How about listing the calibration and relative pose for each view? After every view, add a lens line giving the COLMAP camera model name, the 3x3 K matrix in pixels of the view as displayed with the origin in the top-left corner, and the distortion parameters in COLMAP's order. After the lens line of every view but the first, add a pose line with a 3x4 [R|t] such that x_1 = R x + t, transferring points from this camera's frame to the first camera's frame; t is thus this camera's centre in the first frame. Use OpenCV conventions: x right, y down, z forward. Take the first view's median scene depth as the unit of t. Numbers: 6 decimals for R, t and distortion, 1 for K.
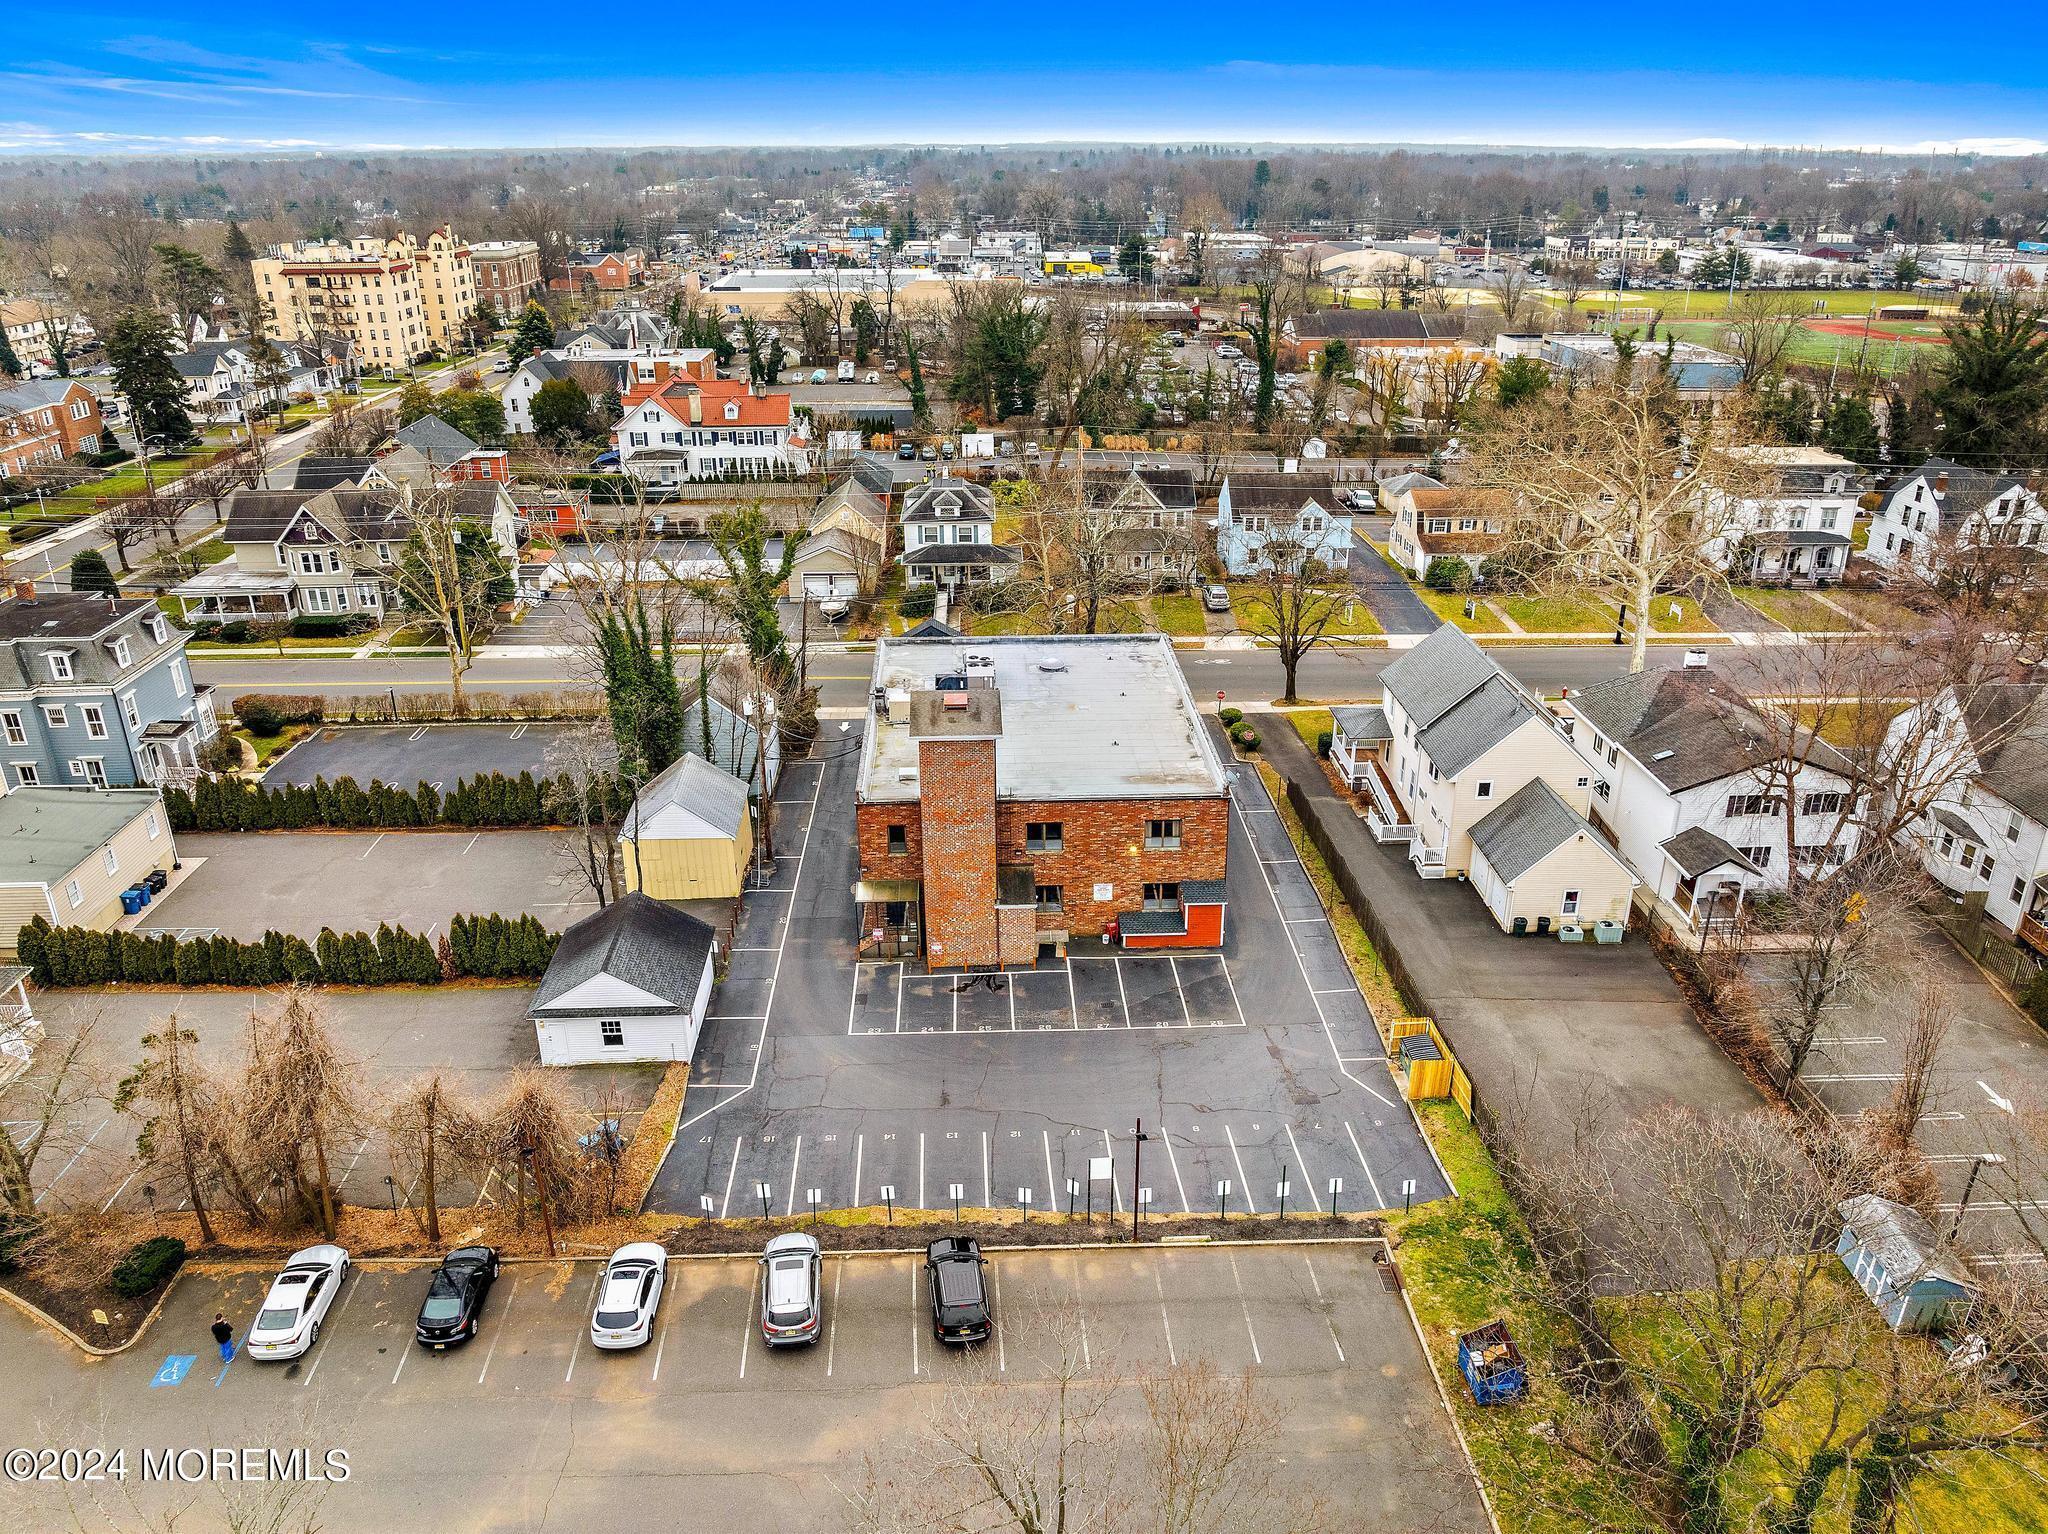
lens RADIAL K [[1466.8, 0, 1032.8], [0, 1466.8, 765.4], [0, 0, 1]] dist [-0.039714, 0.005944]
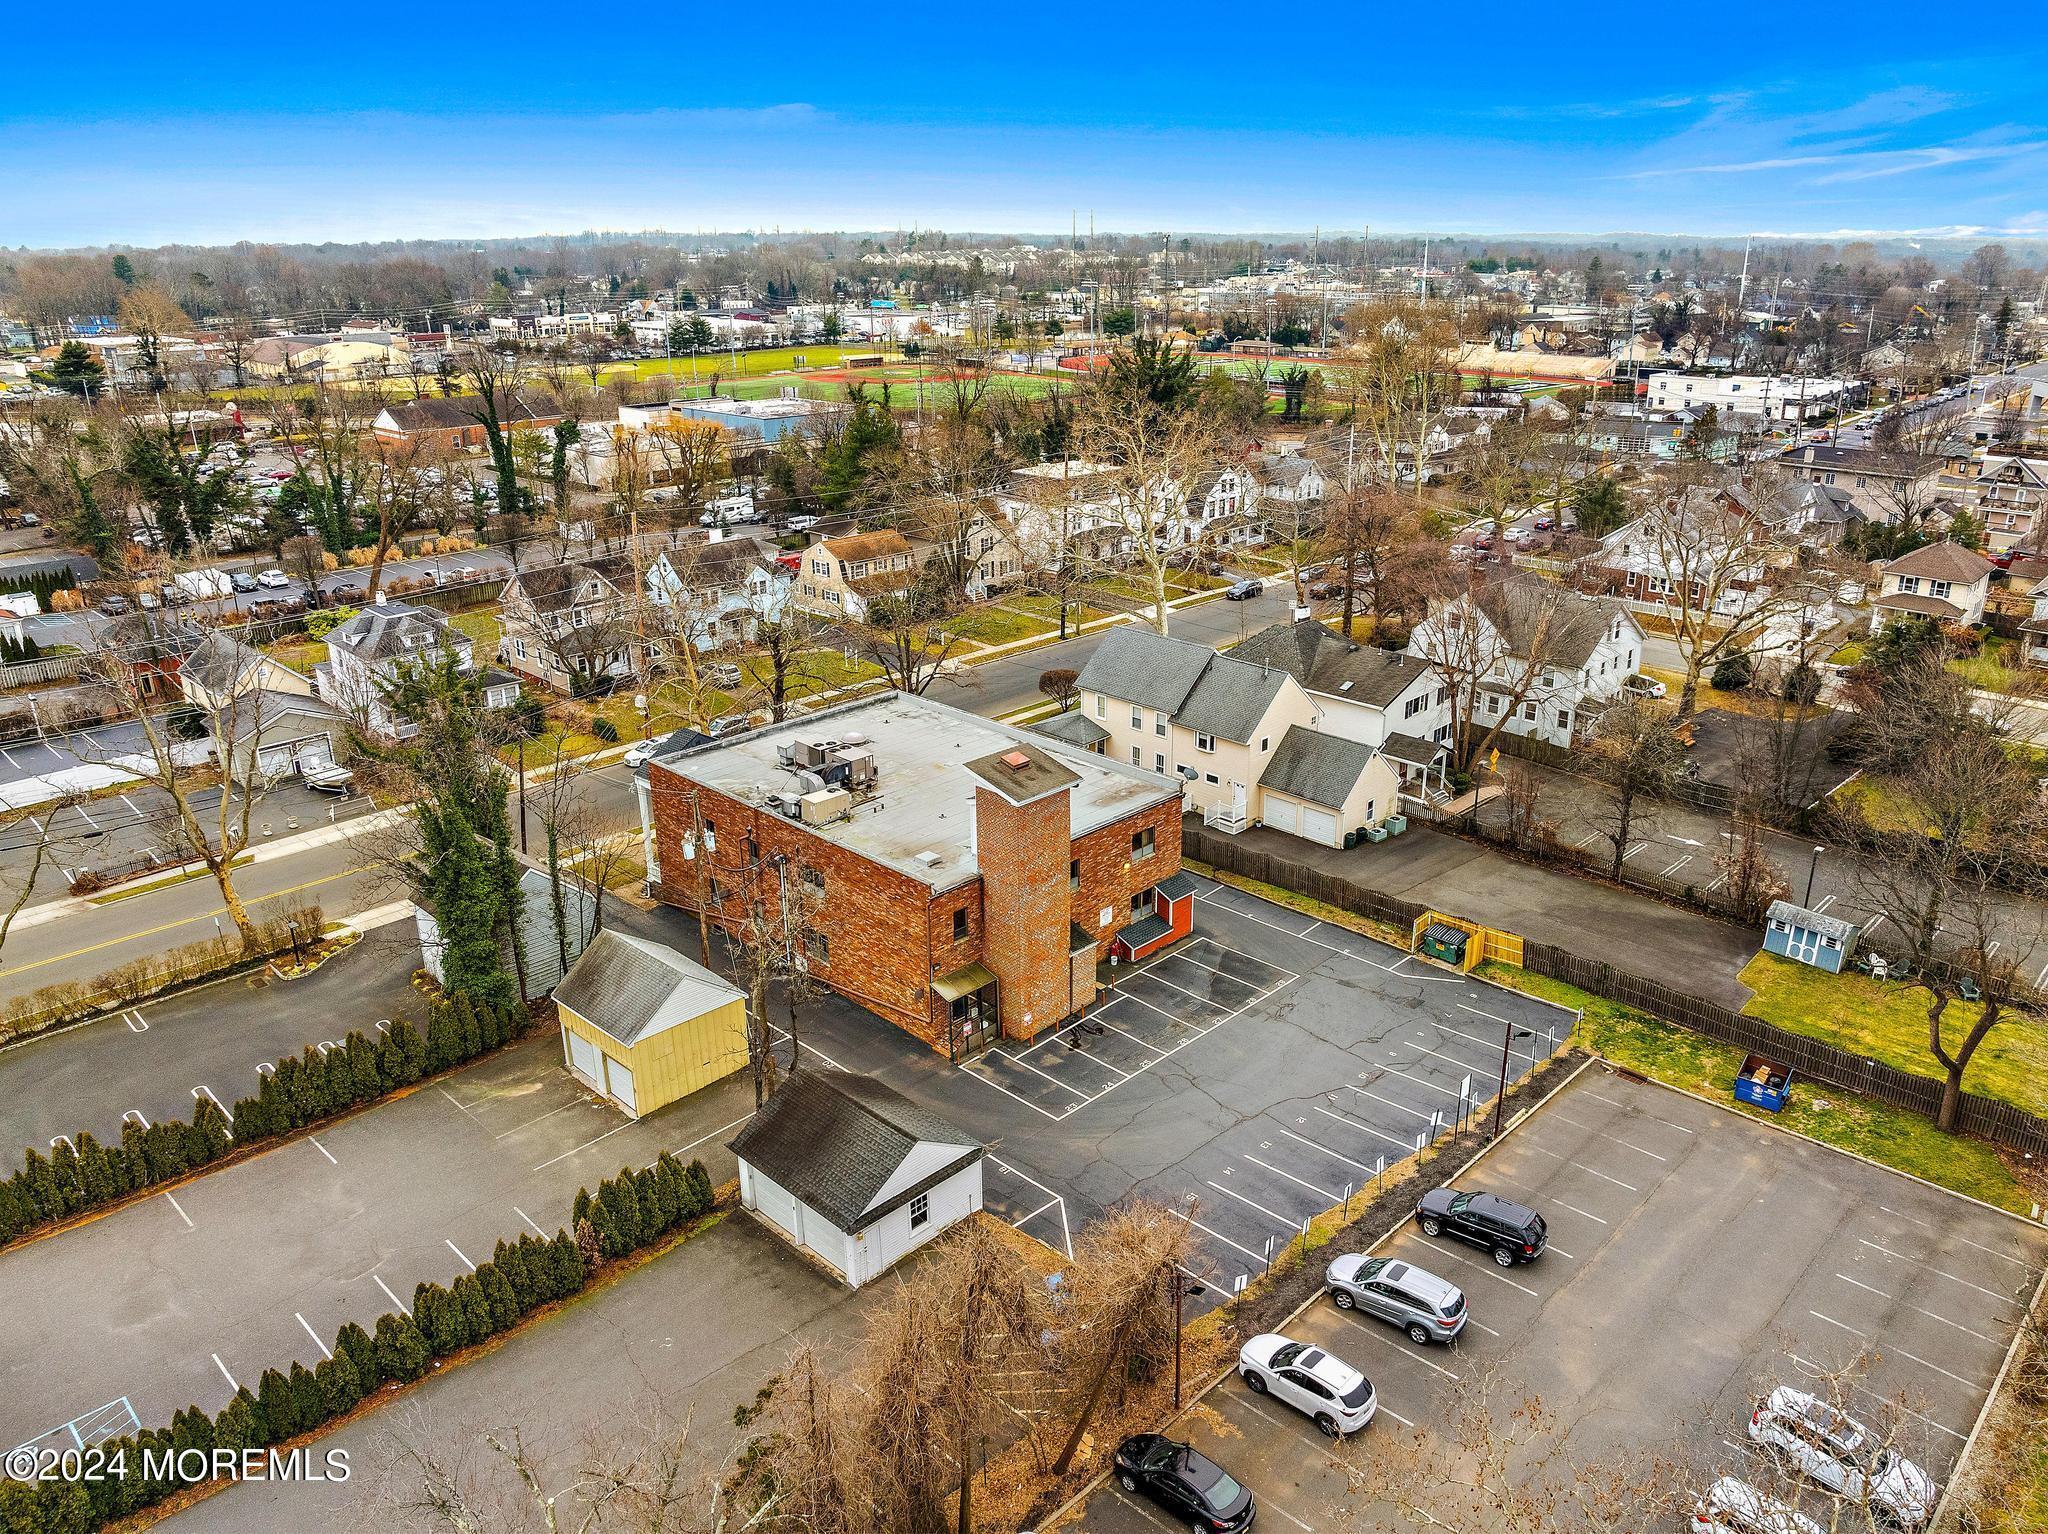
lens RADIAL K [[1466.8, 0, 1032.8], [0, 1466.8, 765.4], [0, 0, 1]] dist [-0.039714, 0.005944]
pose [[0.728666, -0.237468, 0.642382, -0.593684], [0.271047, 0.961372, 0.047935, -0.075298], [-0.628951, 0.139187, 0.764884, 0.213323]]
